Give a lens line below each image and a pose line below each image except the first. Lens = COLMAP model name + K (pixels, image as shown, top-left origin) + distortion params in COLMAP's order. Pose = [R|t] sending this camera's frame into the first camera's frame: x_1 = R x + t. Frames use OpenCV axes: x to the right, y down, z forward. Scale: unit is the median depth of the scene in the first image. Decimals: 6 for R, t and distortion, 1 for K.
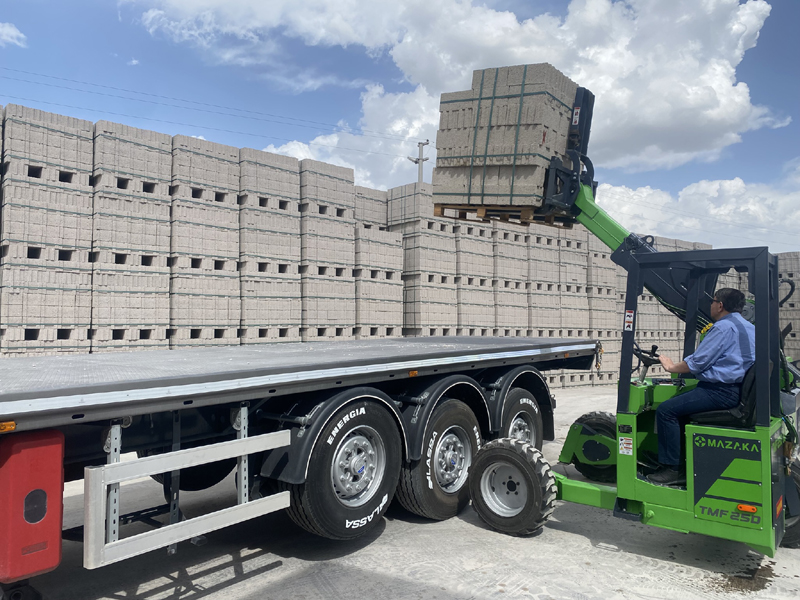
lens RADIAL K [[632.8, 0, 400.0], [0, 632.8, 300.0], [0, 0, 1]] dist [0.089358, -0.006803]
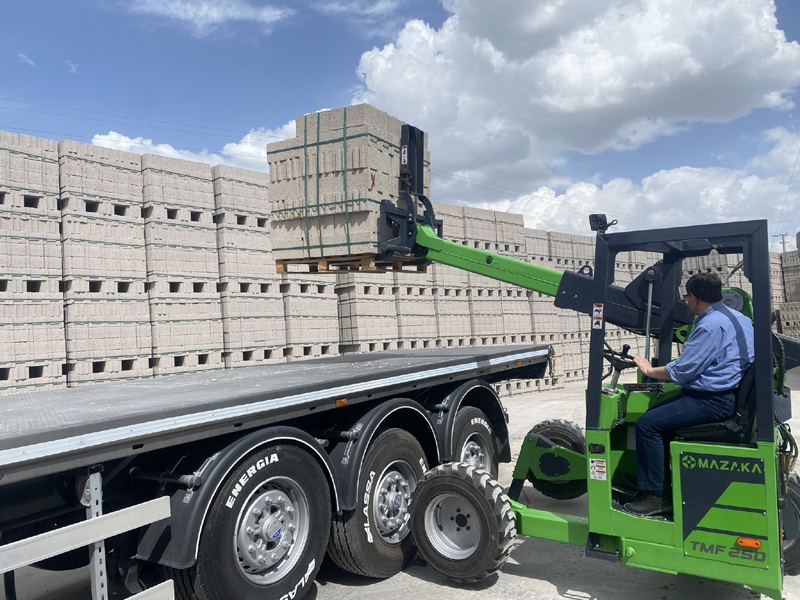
lens RADIAL K [[632.8, 0, 400.0], [0, 632.8, 300.0], [0, 0, 1]] dist [0.089358, -0.006803]
pose [[0.994118, -0.055632, 0.092921, 0.020976], [0.057788, 0.998115, -0.020673, 0.005561], [-0.091596, 0.025921, 0.995459, 0.139469]]
